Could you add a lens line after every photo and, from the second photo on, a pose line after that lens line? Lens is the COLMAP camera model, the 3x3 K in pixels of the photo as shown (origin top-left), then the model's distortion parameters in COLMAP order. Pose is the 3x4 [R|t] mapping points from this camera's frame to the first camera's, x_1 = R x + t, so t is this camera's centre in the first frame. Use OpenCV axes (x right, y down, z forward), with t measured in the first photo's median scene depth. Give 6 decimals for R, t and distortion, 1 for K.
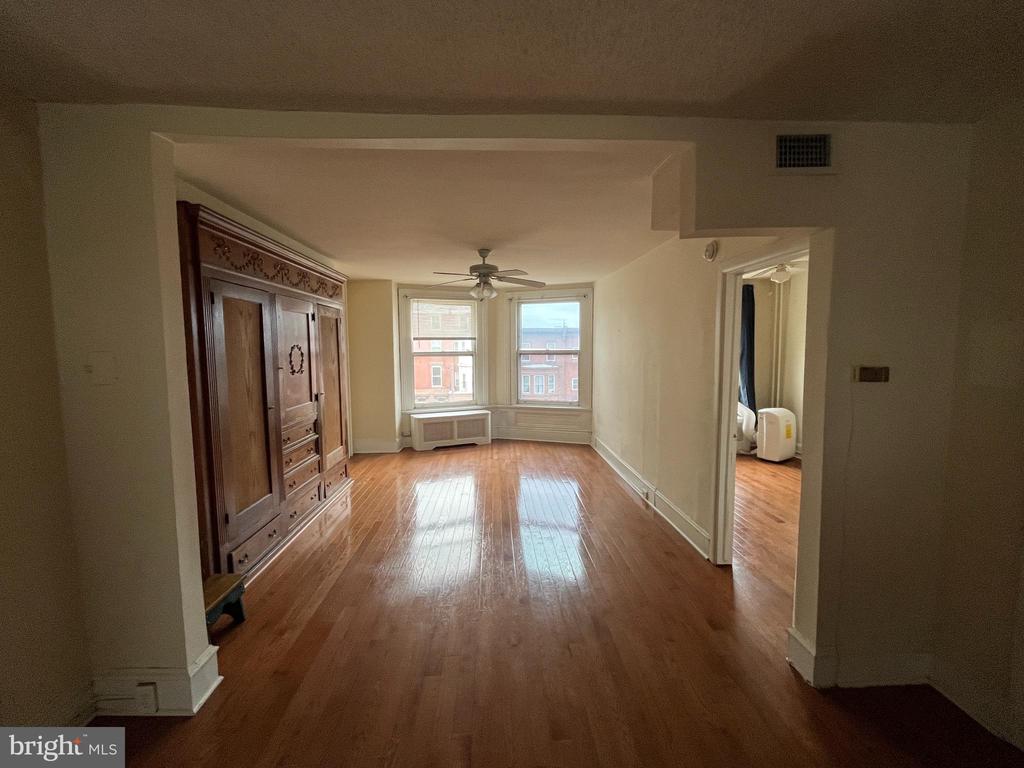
lens RADIAL K [[433.5, 0, 515.3], [0, 433.5, 380.7], [0, 0, 1]] dist [-0.001463, -0.000106]
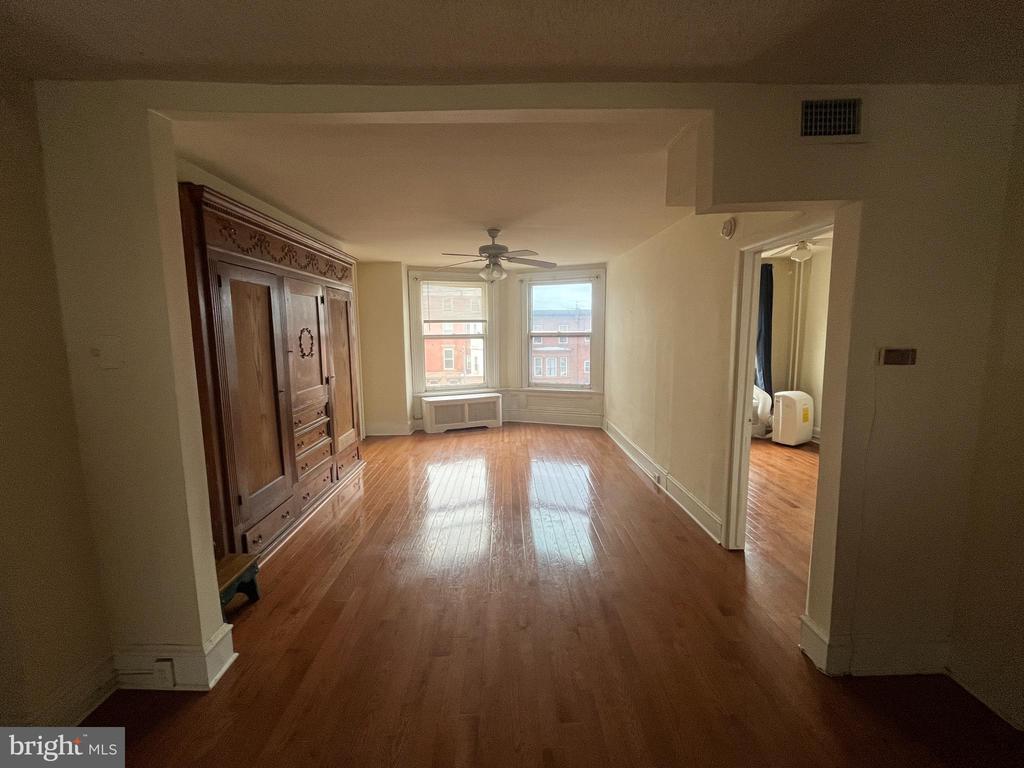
lens RADIAL K [[433.5, 0, 514.3], [0, 433.5, 380.5], [0, 0, 1]] dist [-0.001463, -0.000106]
pose [[0.999551, -0.000097, -0.029955, 0.005434], [0.001289, 0.999208, 0.039764, -0.000814], [0.029928, -0.039785, 0.998760, 0.012747]]
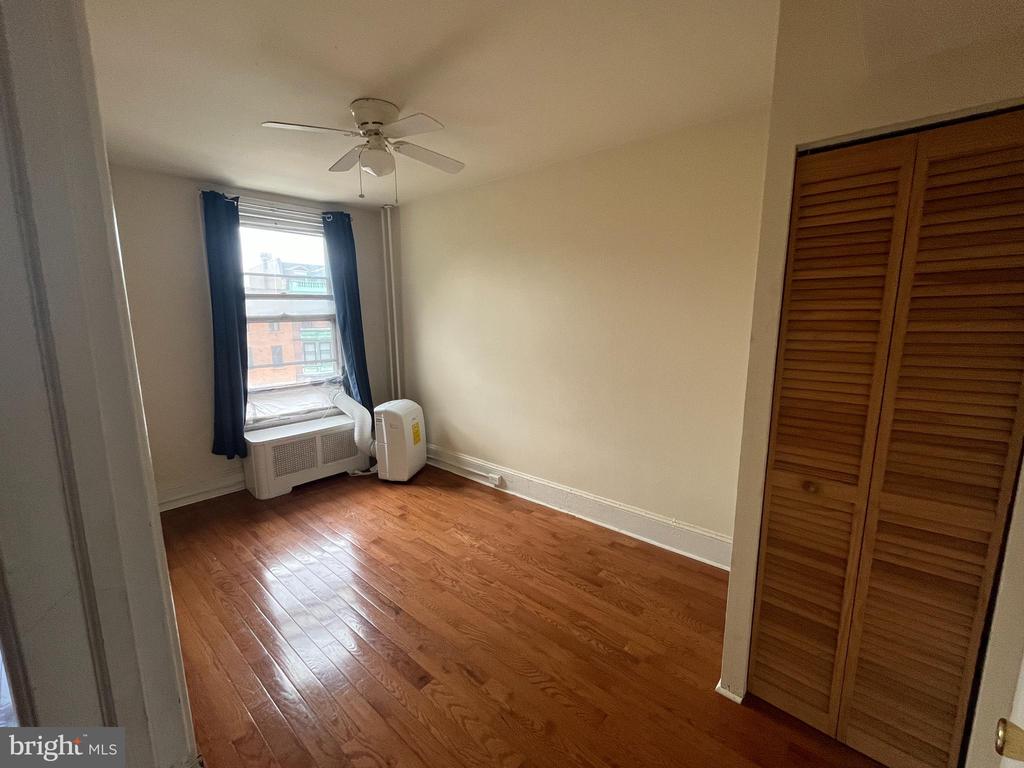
lens RADIAL K [[433.5, 0, 514.8], [0, 433.5, 381.1], [0, 0, 1]] dist [-0.001463, -0.000106]
pose [[0.693327, -0.113261, 0.711667, 0.451880], [0.060797, 0.993244, 0.098844, -0.044959], [-0.718054, -0.025264, 0.695528, 0.718424]]
